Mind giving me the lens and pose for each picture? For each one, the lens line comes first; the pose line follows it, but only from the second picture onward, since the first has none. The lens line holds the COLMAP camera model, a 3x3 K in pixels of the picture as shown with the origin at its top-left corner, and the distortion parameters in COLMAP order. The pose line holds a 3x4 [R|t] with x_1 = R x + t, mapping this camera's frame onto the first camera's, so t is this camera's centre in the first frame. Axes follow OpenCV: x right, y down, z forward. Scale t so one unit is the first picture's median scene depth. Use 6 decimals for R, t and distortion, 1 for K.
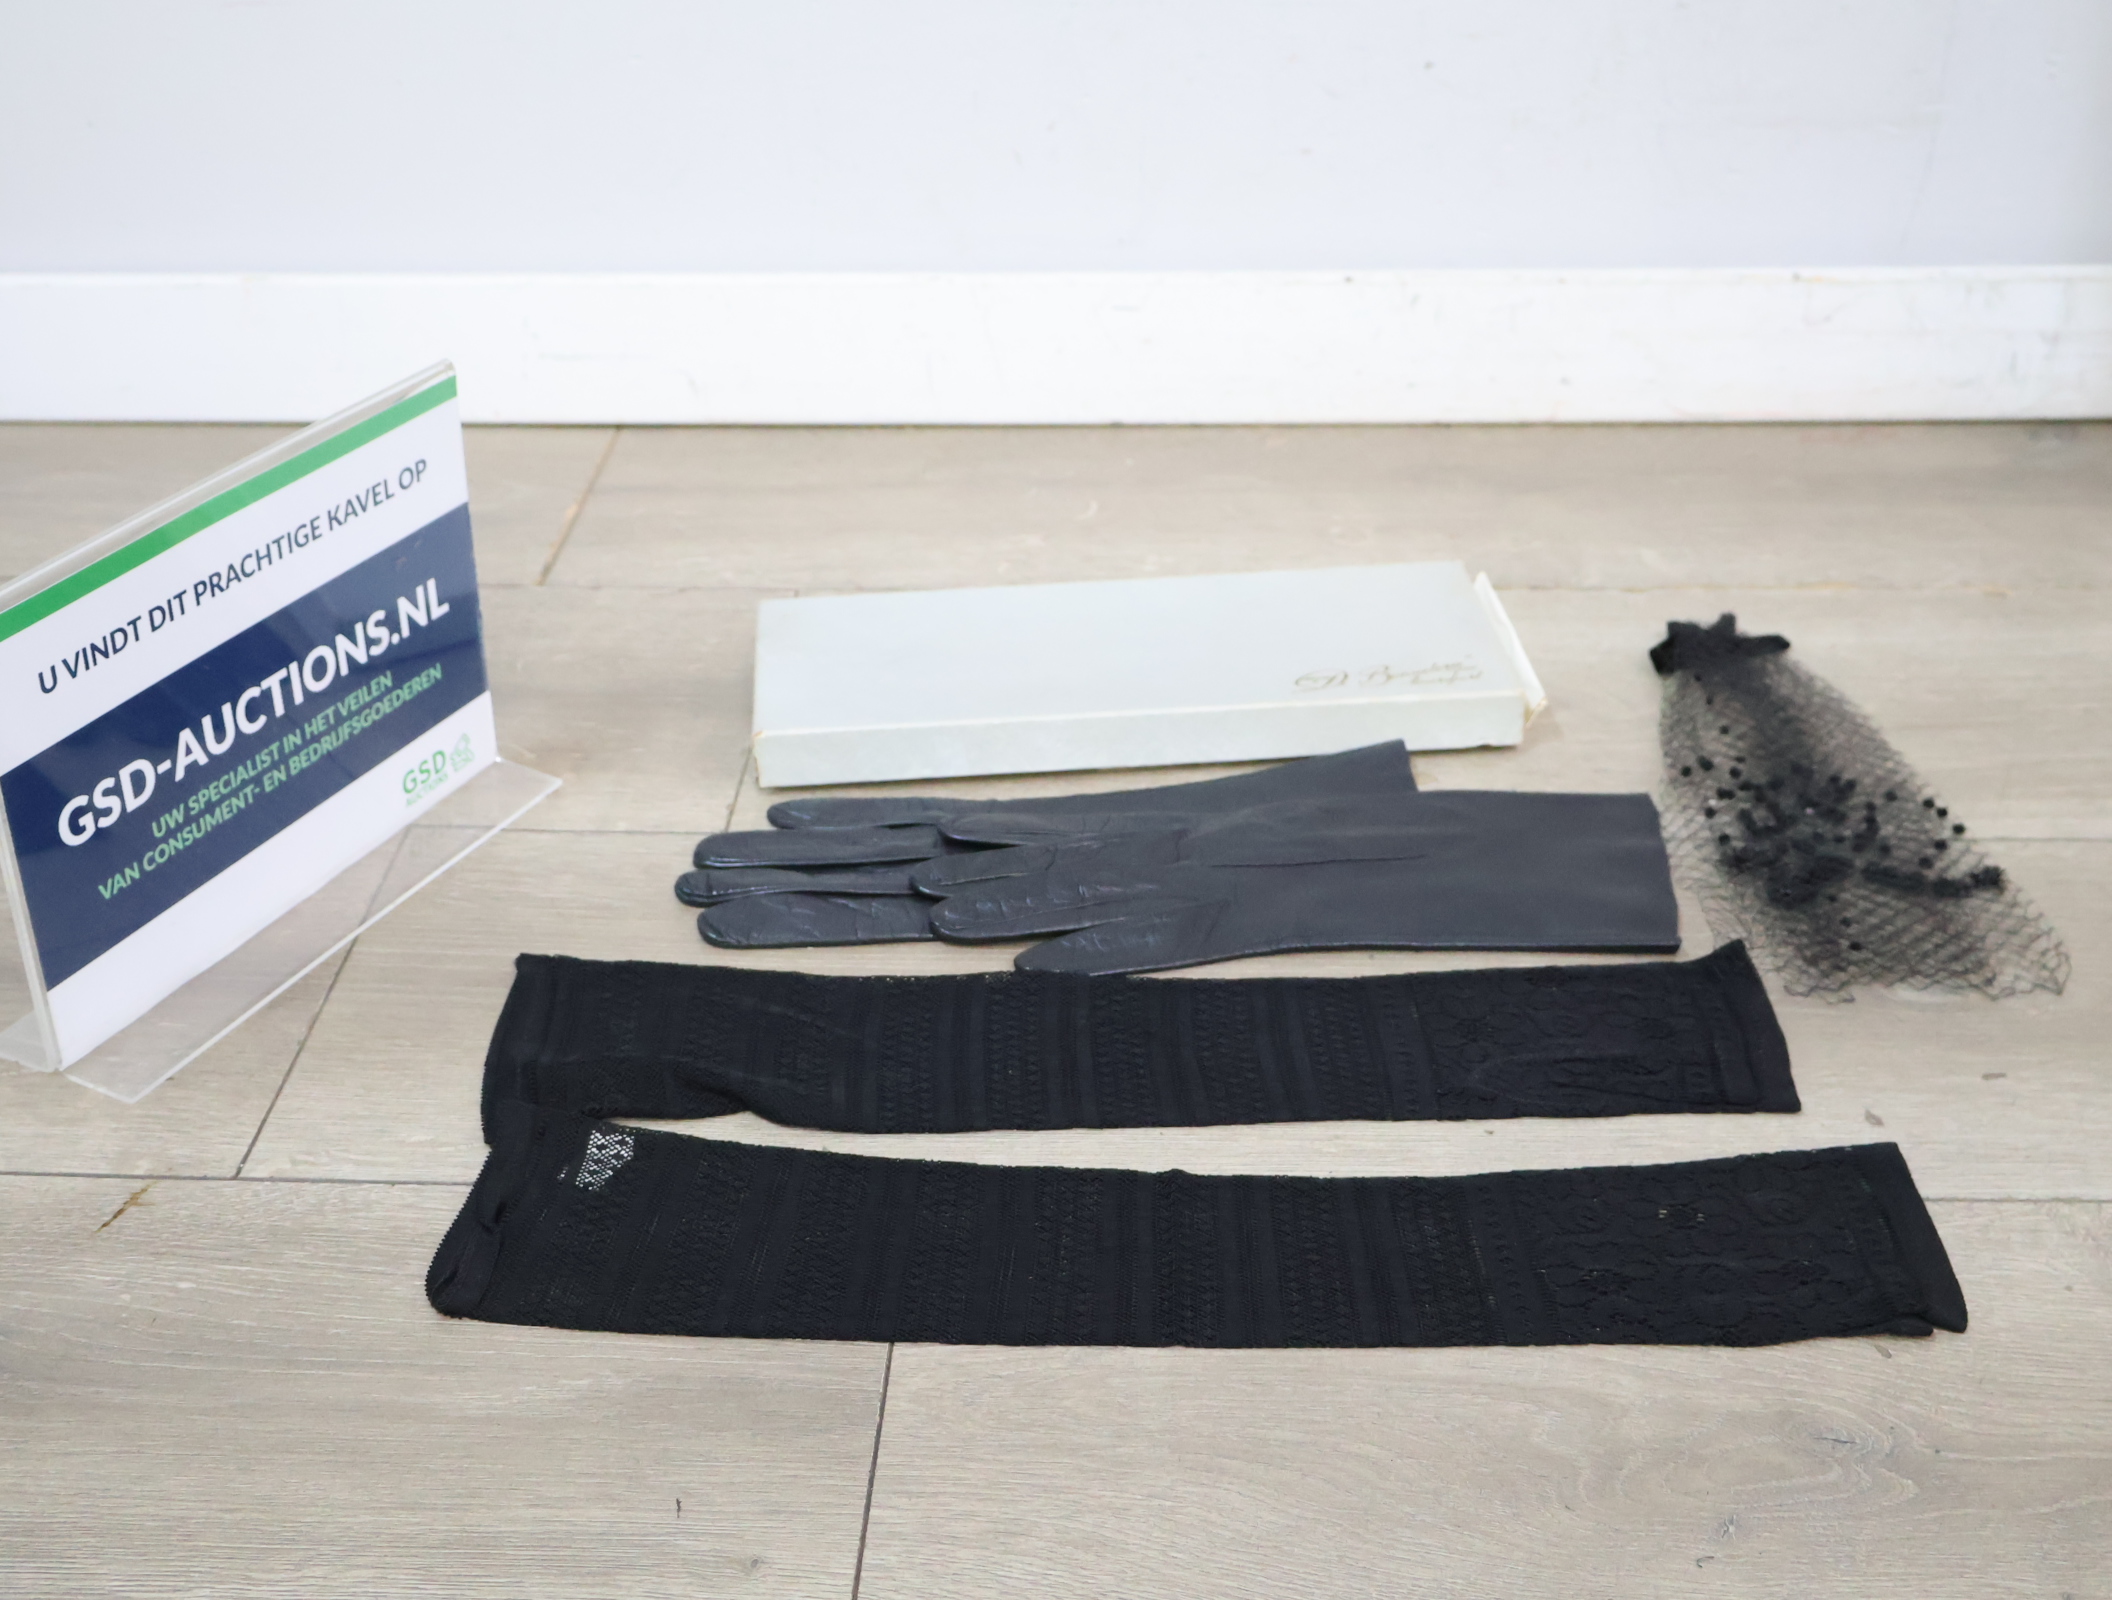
lens RADIAL K [[2778.2, 0, 1056.0], [0, 2778.2, 800.0], [0, 0, 1]] dist [0.003006, 0.035939]
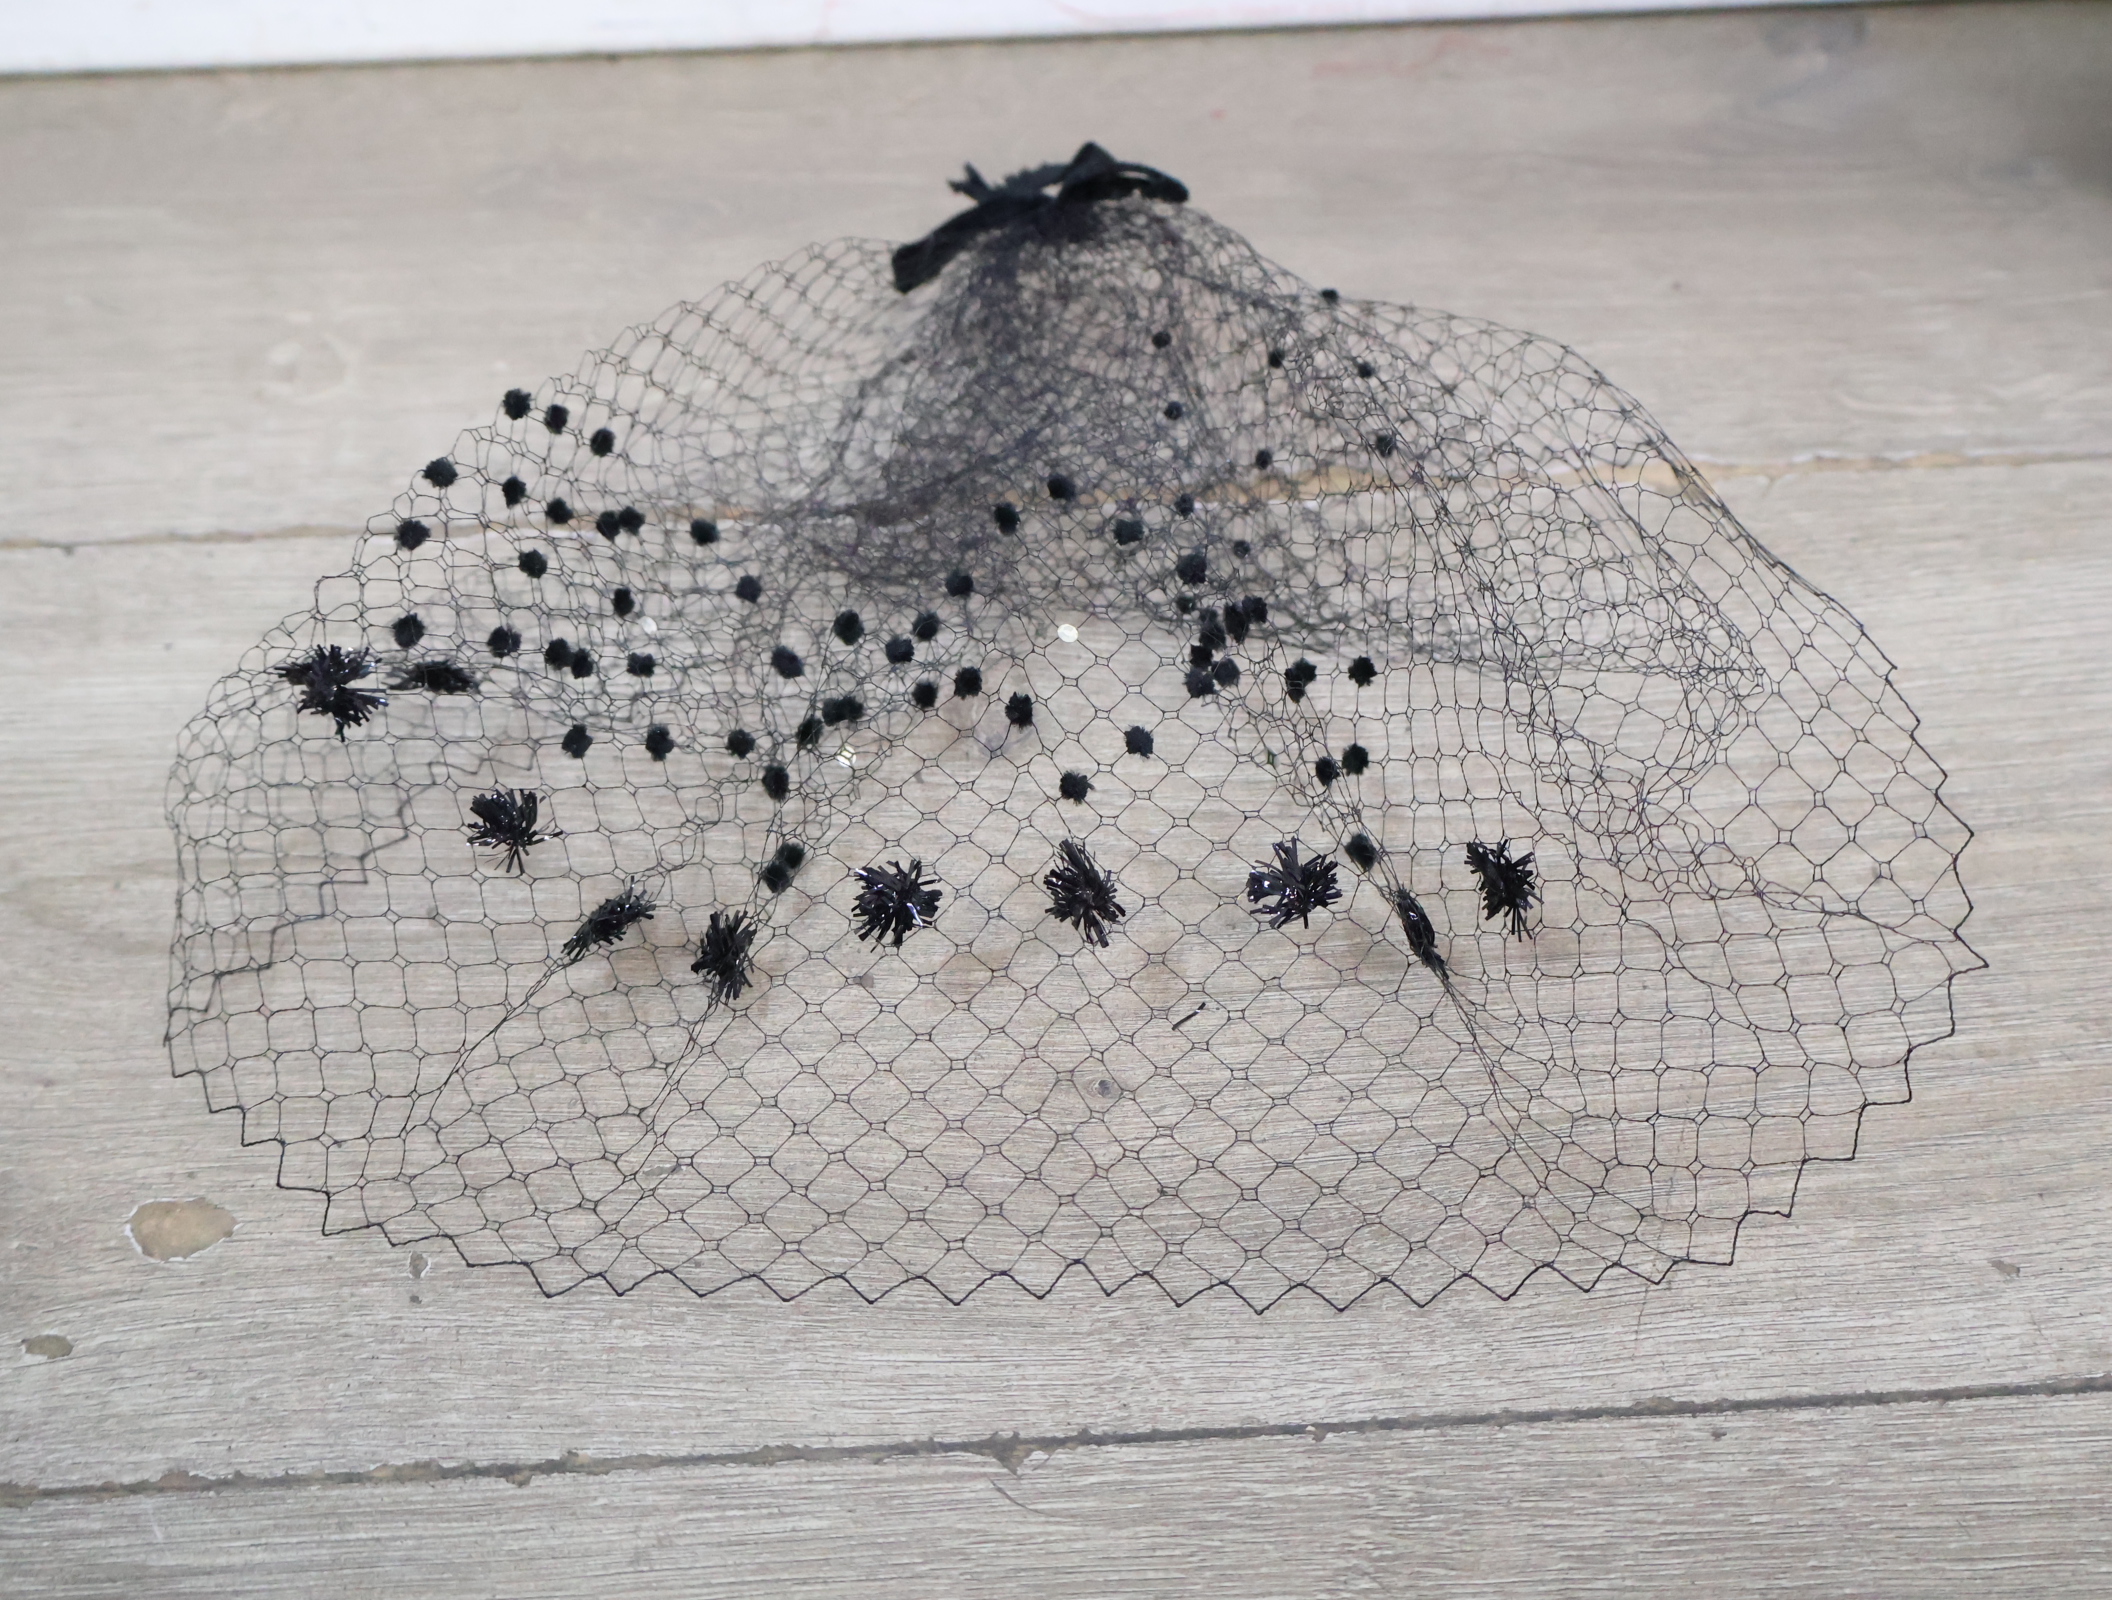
lens RADIAL K [[2778.2, 0, 1056.0], [0, 2778.2, 800.0], [0, 0, 1]] dist [0.003006, 0.035939]
pose [[0.995799, -0.059404, 0.069685, 0.275741], [0.042512, 0.973948, 0.222753, -0.176142], [-0.081102, -0.218855, 0.972381, 0.762374]]
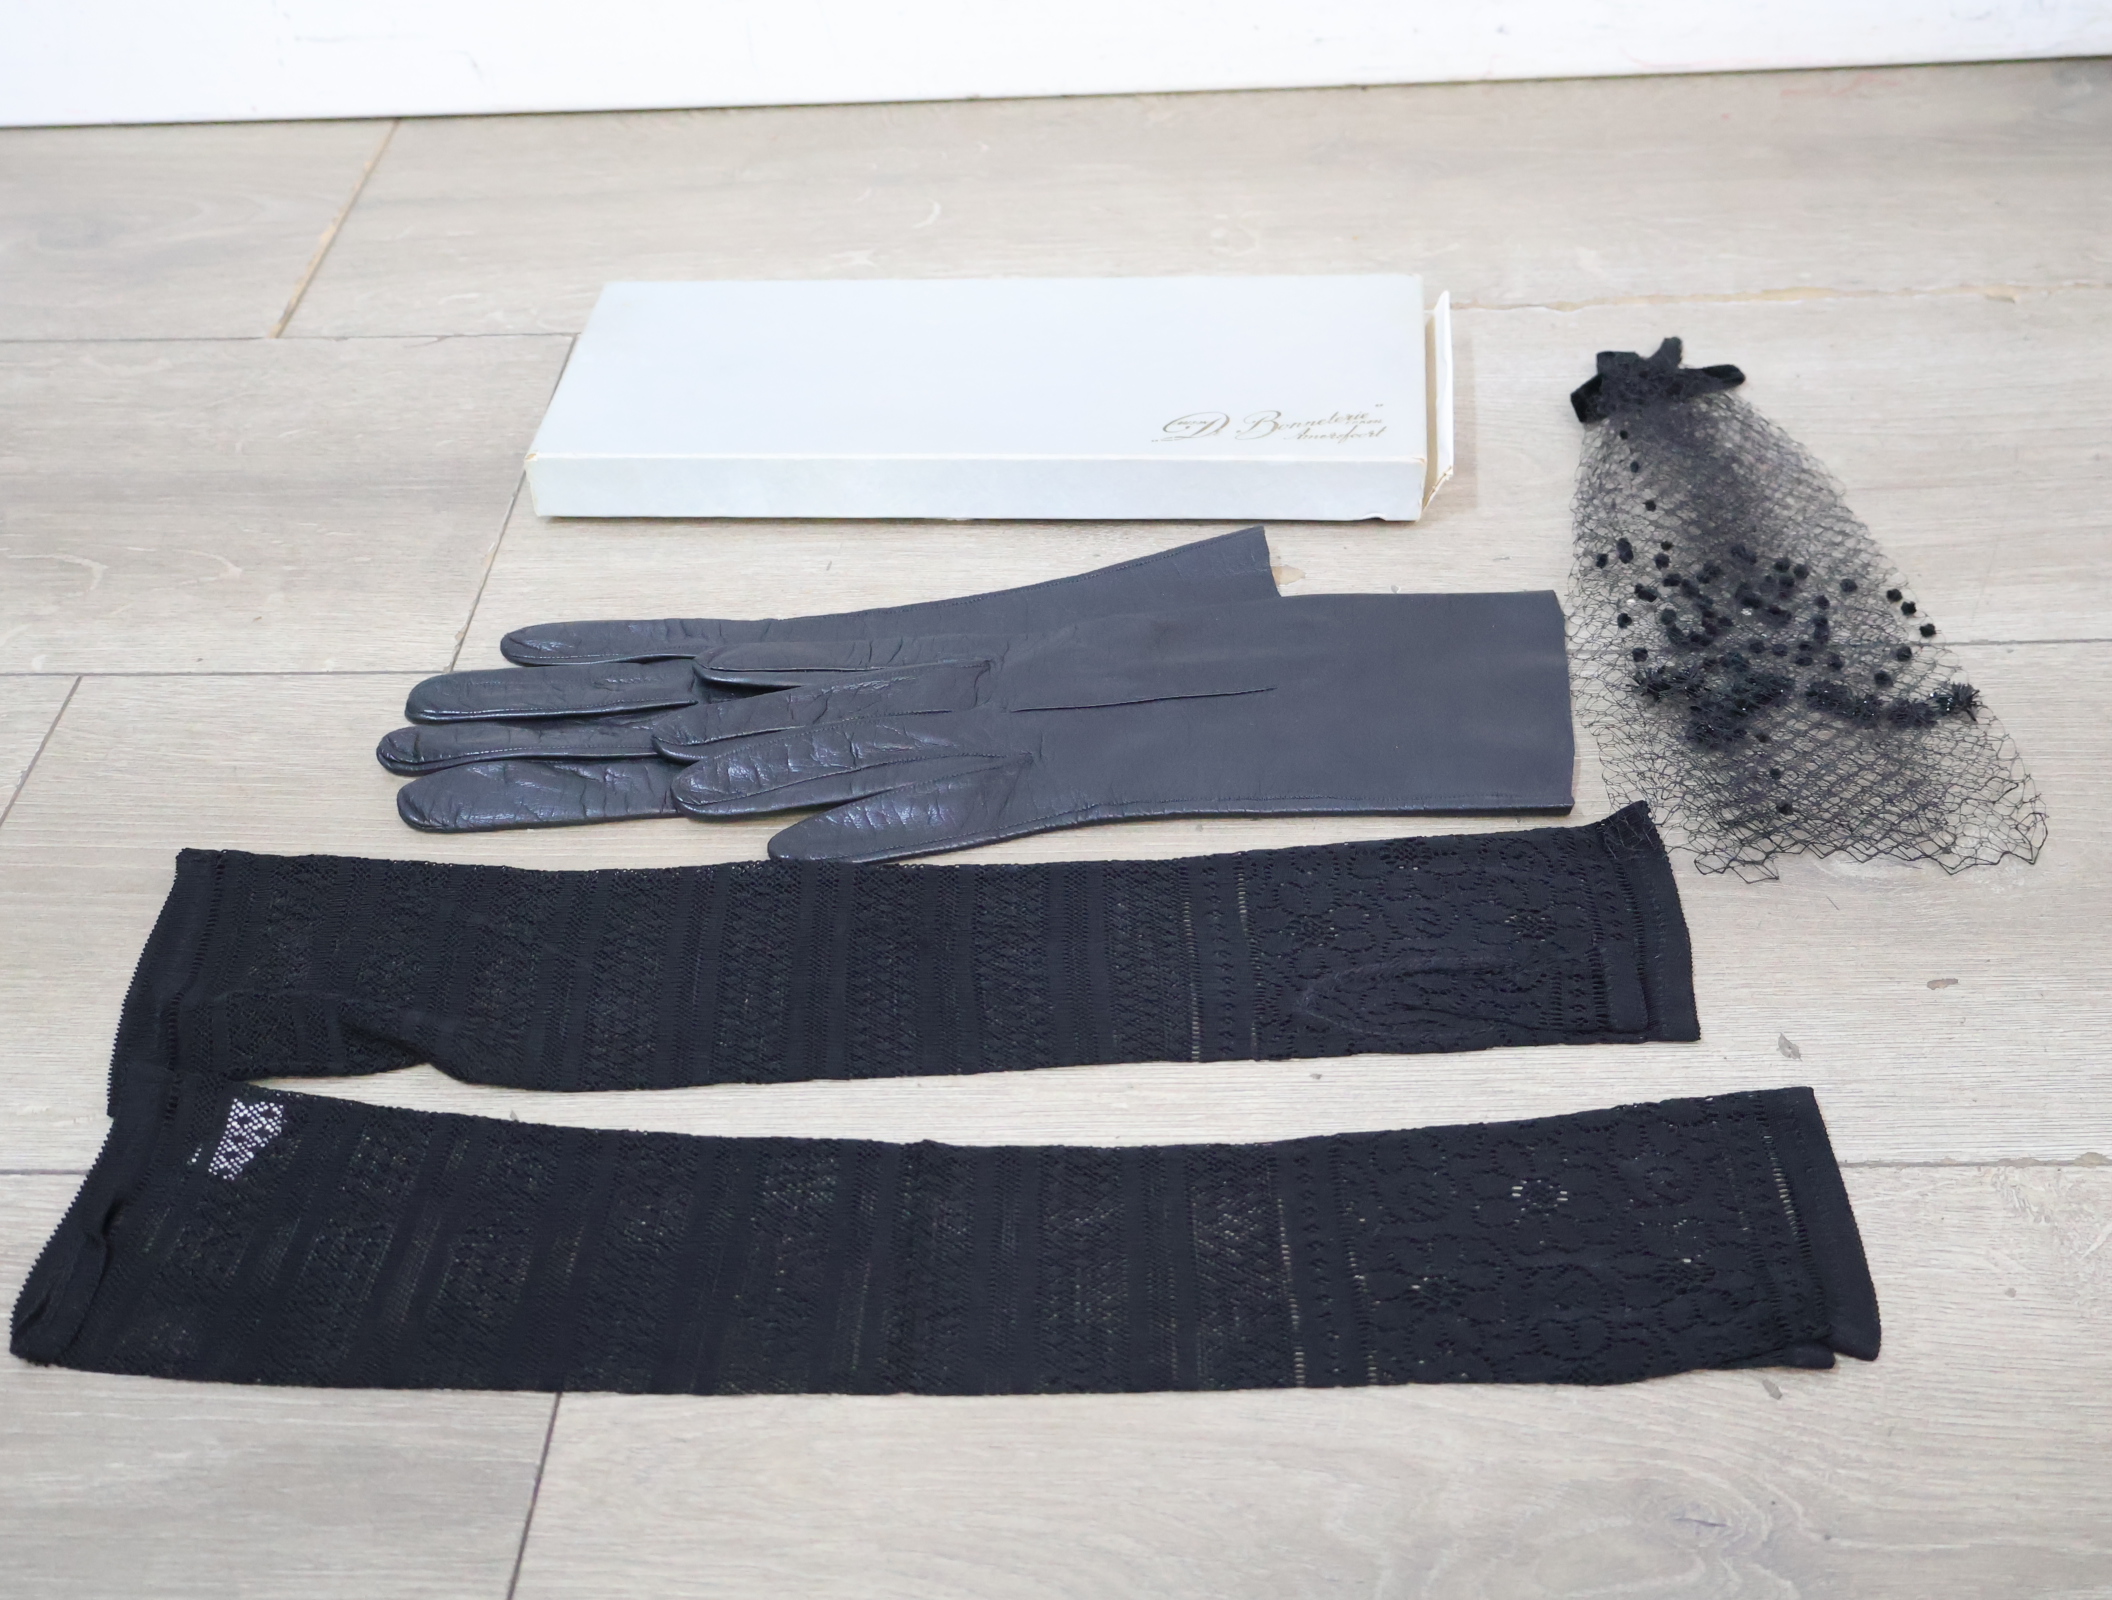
lens RADIAL K [[2778.2, 0, 1056.0], [0, 2778.2, 800.0], [0, 0, 1]] dist [0.003006, 0.035939]
pose [[0.999141, -0.026859, -0.031555, 0.105954], [0.031639, 0.986226, 0.162347, -0.095064], [0.026760, -0.163206, 0.986229, 0.200527]]
